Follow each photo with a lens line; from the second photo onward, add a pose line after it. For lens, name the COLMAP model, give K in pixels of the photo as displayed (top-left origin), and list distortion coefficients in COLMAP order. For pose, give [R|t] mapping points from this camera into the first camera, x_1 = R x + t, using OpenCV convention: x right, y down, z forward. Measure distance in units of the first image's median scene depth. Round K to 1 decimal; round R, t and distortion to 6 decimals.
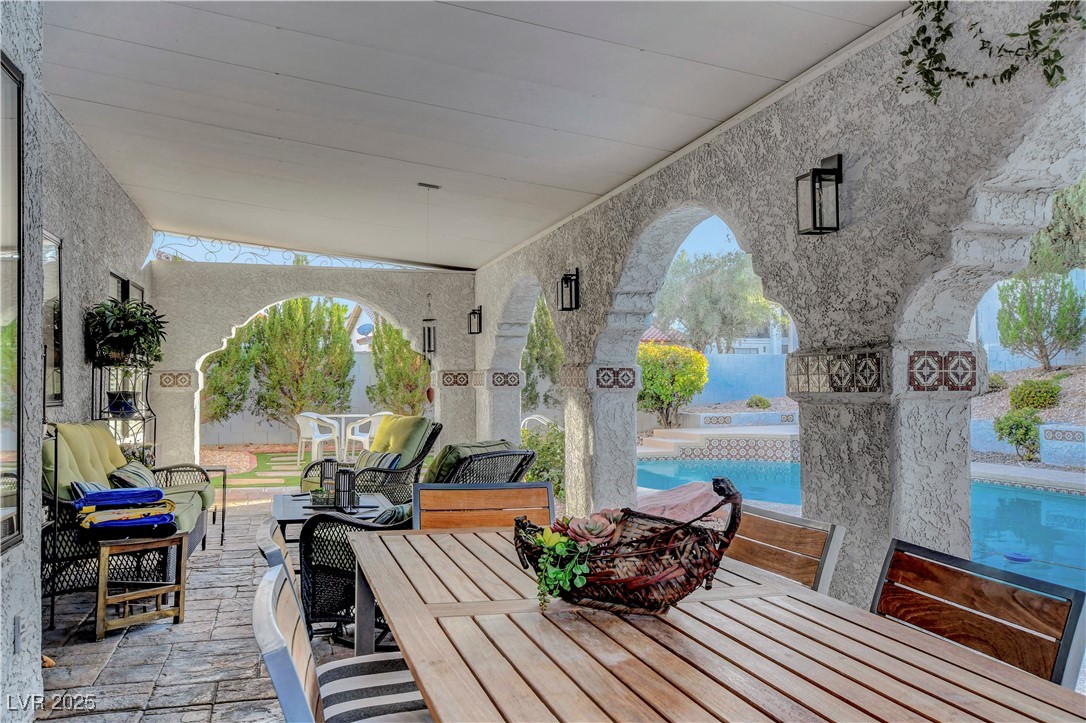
lens RADIAL K [[871.9, 0, 542.7], [0, 871.9, 397.3], [0, 0, 1]] dist [0.000720, 0.005007]
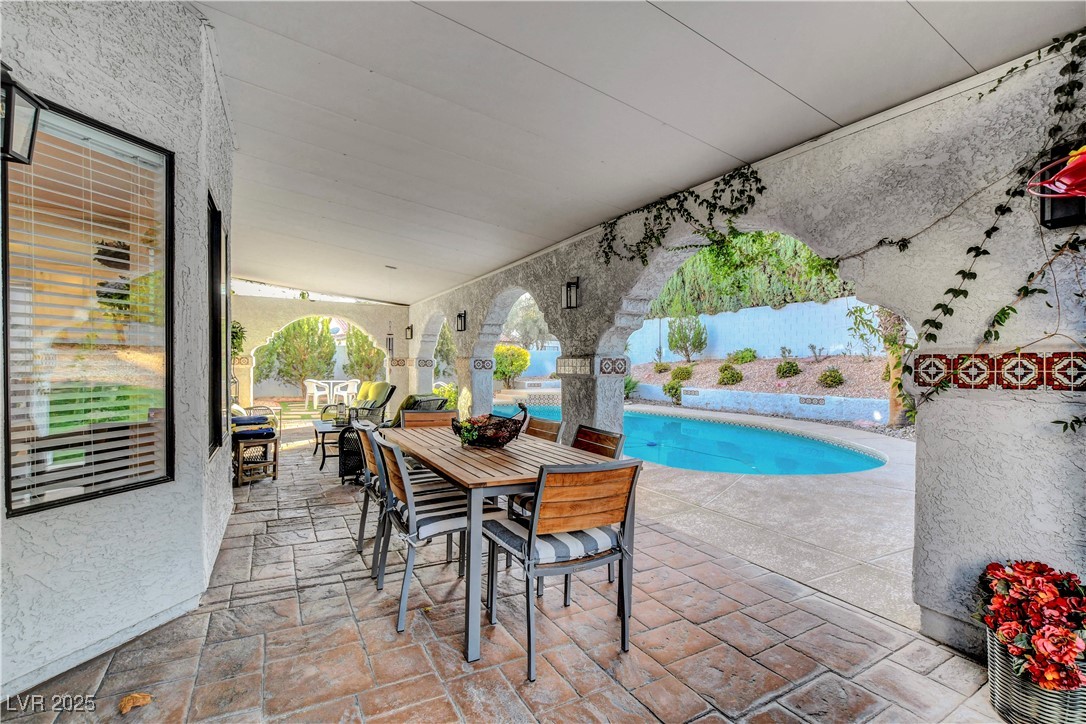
lens RADIAL K [[491.1, 0, 559.1], [0, 491.1, 362.8], [0, 0, 1]] dist [-0.025228, 0.000645]
pose [[0.970719, 0.015528, 0.239716, -0.025482], [-0.011071, 0.999740, -0.019930, -0.005548], [-0.239963, 0.016692, 0.970638, -0.216829]]
